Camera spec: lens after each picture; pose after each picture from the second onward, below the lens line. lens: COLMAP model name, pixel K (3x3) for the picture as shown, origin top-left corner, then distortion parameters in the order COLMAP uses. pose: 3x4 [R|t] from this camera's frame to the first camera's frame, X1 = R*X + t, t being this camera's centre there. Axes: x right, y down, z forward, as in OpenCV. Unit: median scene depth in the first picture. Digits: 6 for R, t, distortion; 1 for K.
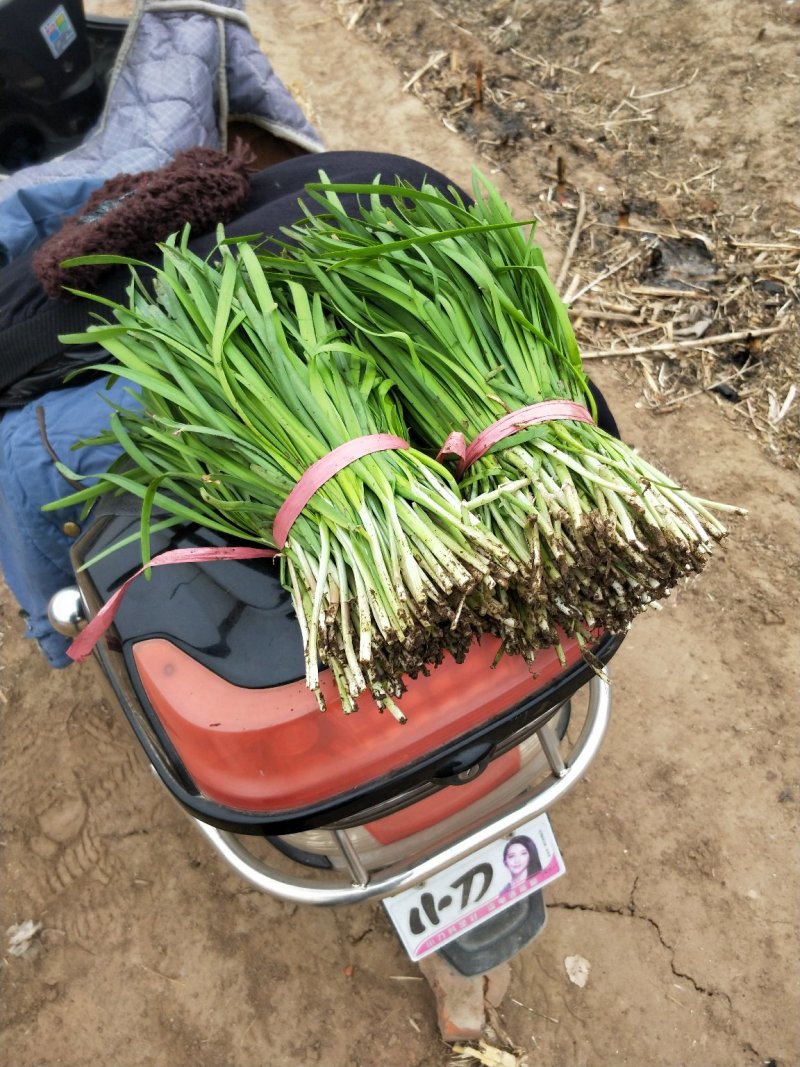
lens RADIAL K [[879.4, 0, 409.0], [0, 879.4, 543.5], [0, 0, 1]] dist [0.025296, -0.049639]
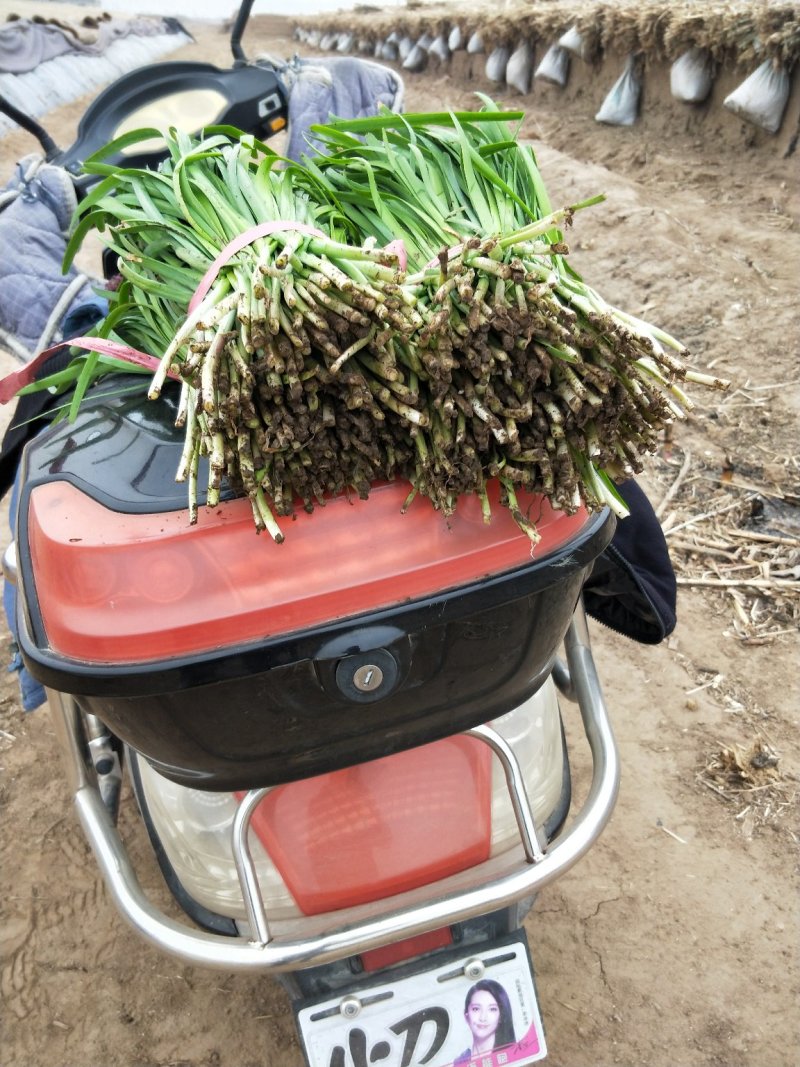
lens RADIAL K [[879.4, 0, 404.9], [0, 879.4, 531.2], [0, 0, 1]] dist [0.025296, -0.049639]
pose [[0.980228, 0.125596, -0.152900, 0.073615], [-0.170180, 0.929362, -0.327605, 0.139696], [0.100954, 0.347148, 0.932361, 0.074437]]
